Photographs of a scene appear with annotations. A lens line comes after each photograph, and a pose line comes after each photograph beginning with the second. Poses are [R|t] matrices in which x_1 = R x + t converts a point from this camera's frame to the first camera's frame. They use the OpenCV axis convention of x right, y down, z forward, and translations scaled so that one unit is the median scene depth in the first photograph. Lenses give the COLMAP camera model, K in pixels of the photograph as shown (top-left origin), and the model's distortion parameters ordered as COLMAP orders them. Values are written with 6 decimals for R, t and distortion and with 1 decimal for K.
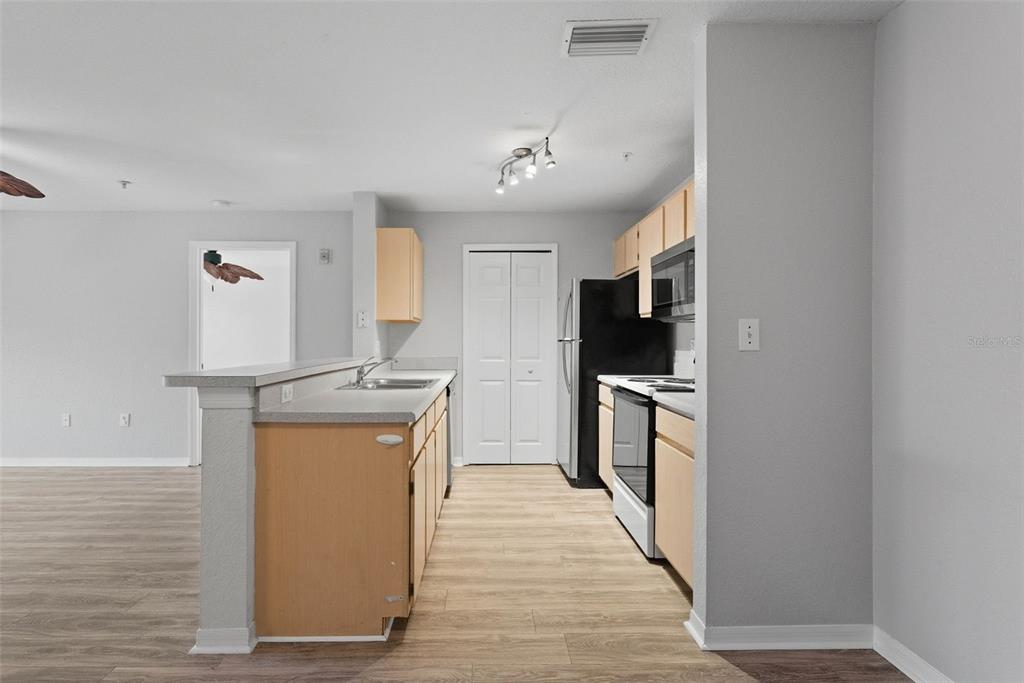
lens RADIAL K [[546.3, 0, 495.9], [0, 546.3, 344.1], [0, 0, 1]] dist [0.009081, -0.009528]
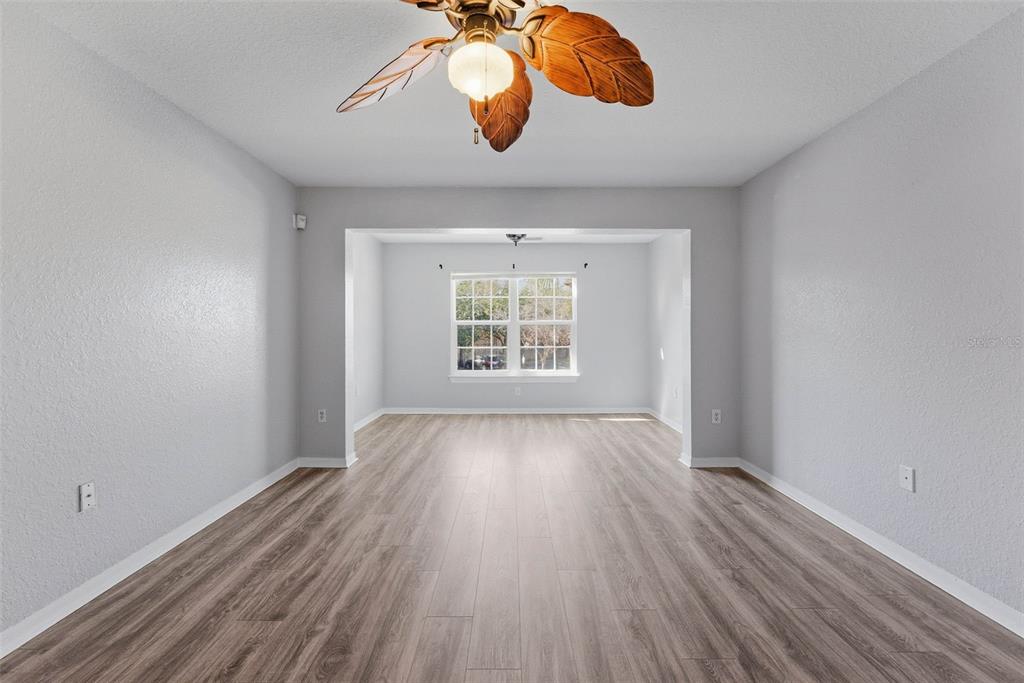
lens RADIAL K [[423.5, 0, 519.9], [0, 423.5, 330.6], [0, 0, 1]] dist [-0.004669, 0.000642]
pose [[0.016018, -0.002110, -0.999869, -0.546334], [-0.003548, 0.999991, -0.002167, -0.000240], [0.999865, 0.003582, 0.016010, 0.883758]]
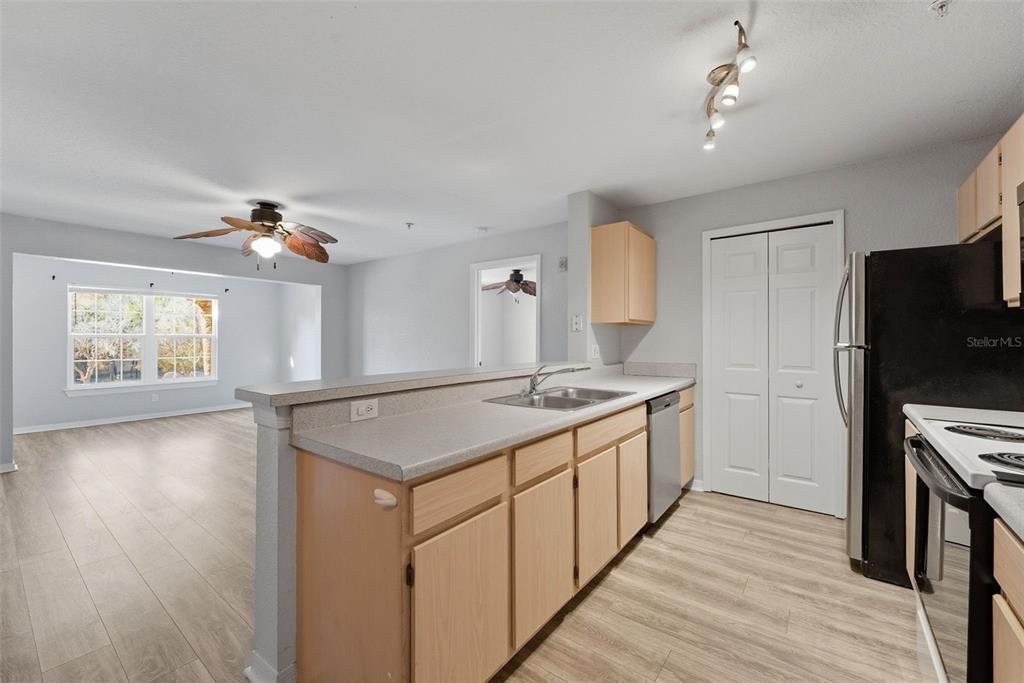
lens RADIAL K [[423.5, 0, 506.1], [0, 423.5, 338.4], [0, 0, 1]] dist [-0.004669, 0.000642]
pose [[0.776653, -0.003054, -0.629921, 0.166389], [-0.001015, 0.999981, -0.006099, -0.016595], [0.629928, 0.005376, 0.776635, 0.417315]]
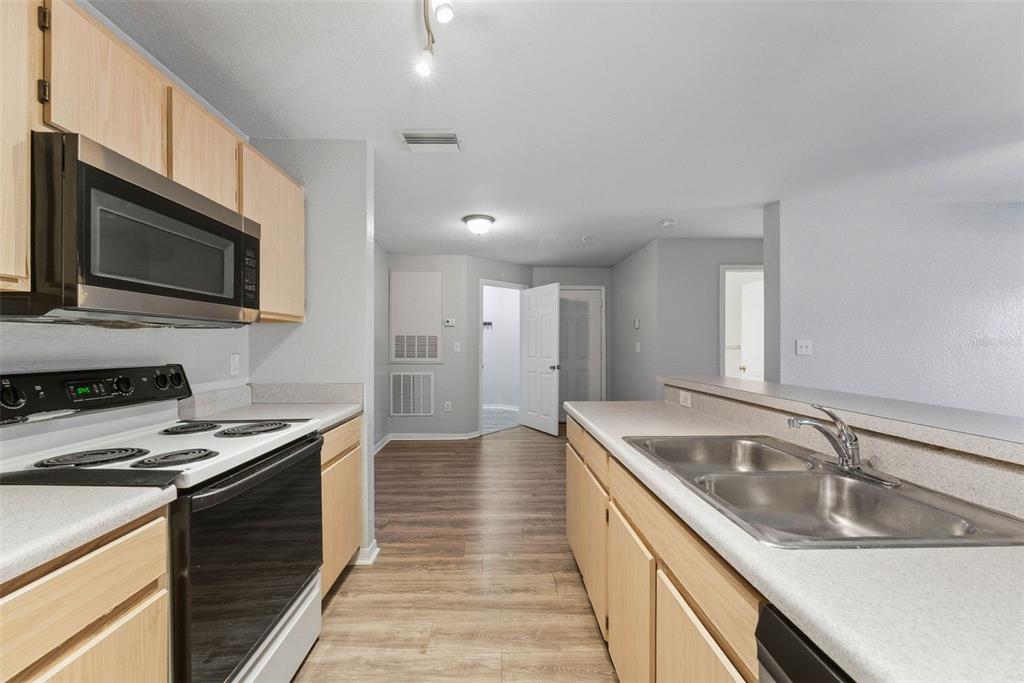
lens RADIAL K [[423.5, 0, 516.0], [0, 423.5, 342.3], [0, 0, 1]] dist [-0.004669, 0.000642]
pose [[-0.999664, 0.000770, -0.025898, 0.008917], [0.000726, 0.999998, 0.001735, -0.024191], [0.025900, 0.001716, -0.999663, 1.323193]]
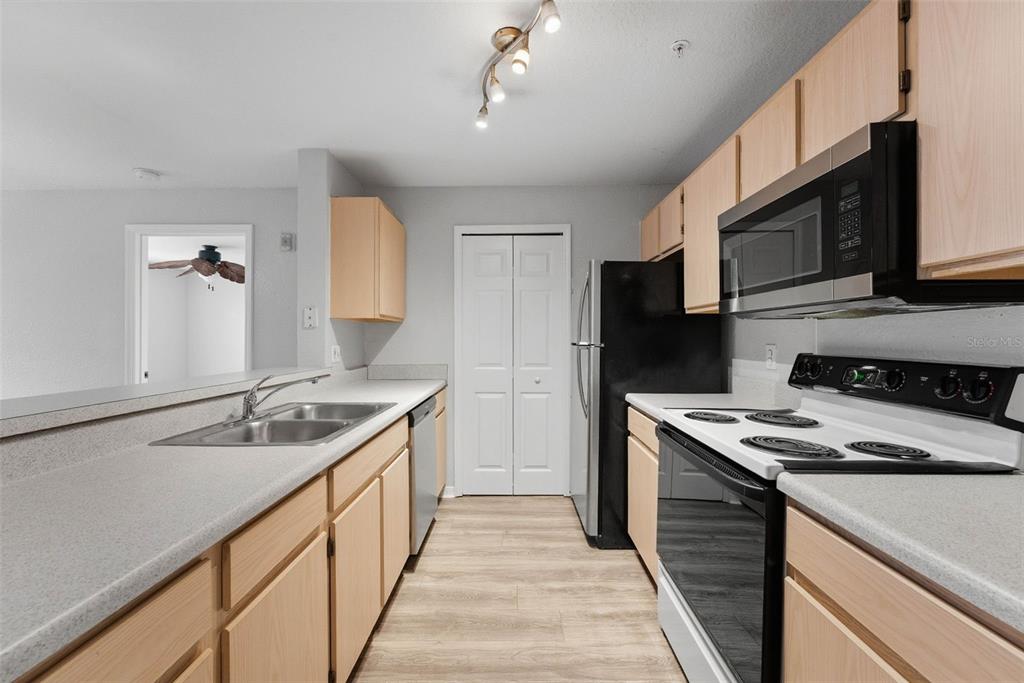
lens RADIAL K [[423.5, 0, 518.1], [0, 423.5, 339.0], [0, 0, 1]] dist [-0.004669, 0.000642]
pose [[0.999790, -0.002179, -0.020388, 0.067180], [0.002109, 0.999992, -0.003447, -0.016367], [0.020396, 0.003404, 0.999786, 0.526953]]
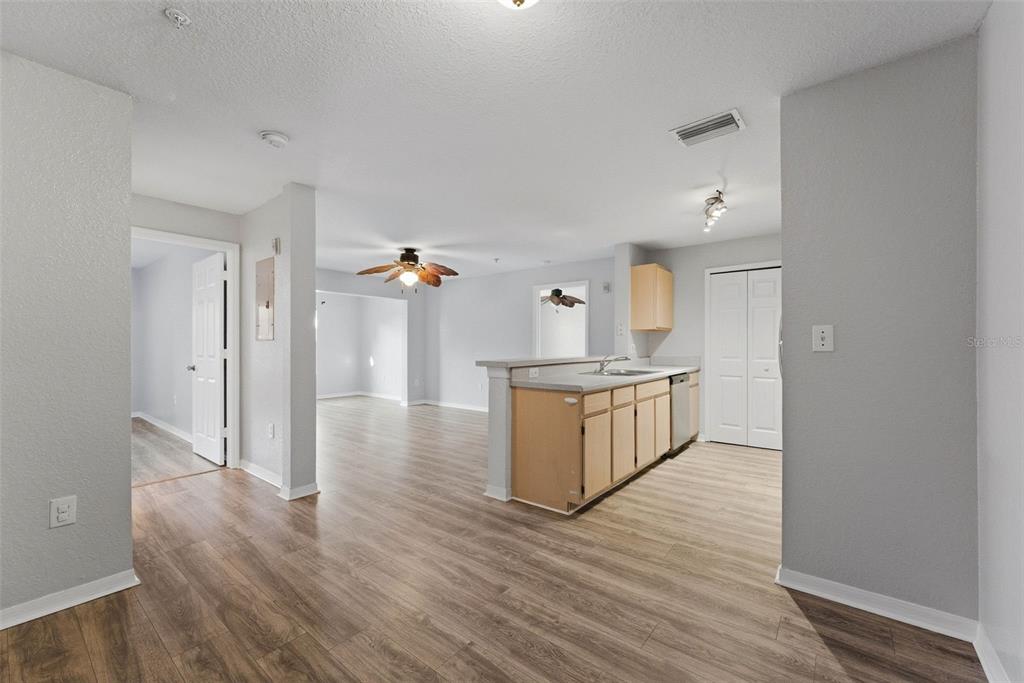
lens RADIAL K [[423.5, 0, 498.7], [0, 423.5, 346.2], [0, 0, 1]] dist [-0.004669, 0.000642]
pose [[0.758764, 0.001782, -0.651363, 0.314380], [-0.003313, 0.999994, -0.001124, 0.002104], [0.651357, 0.003011, 0.758766, -0.107319]]
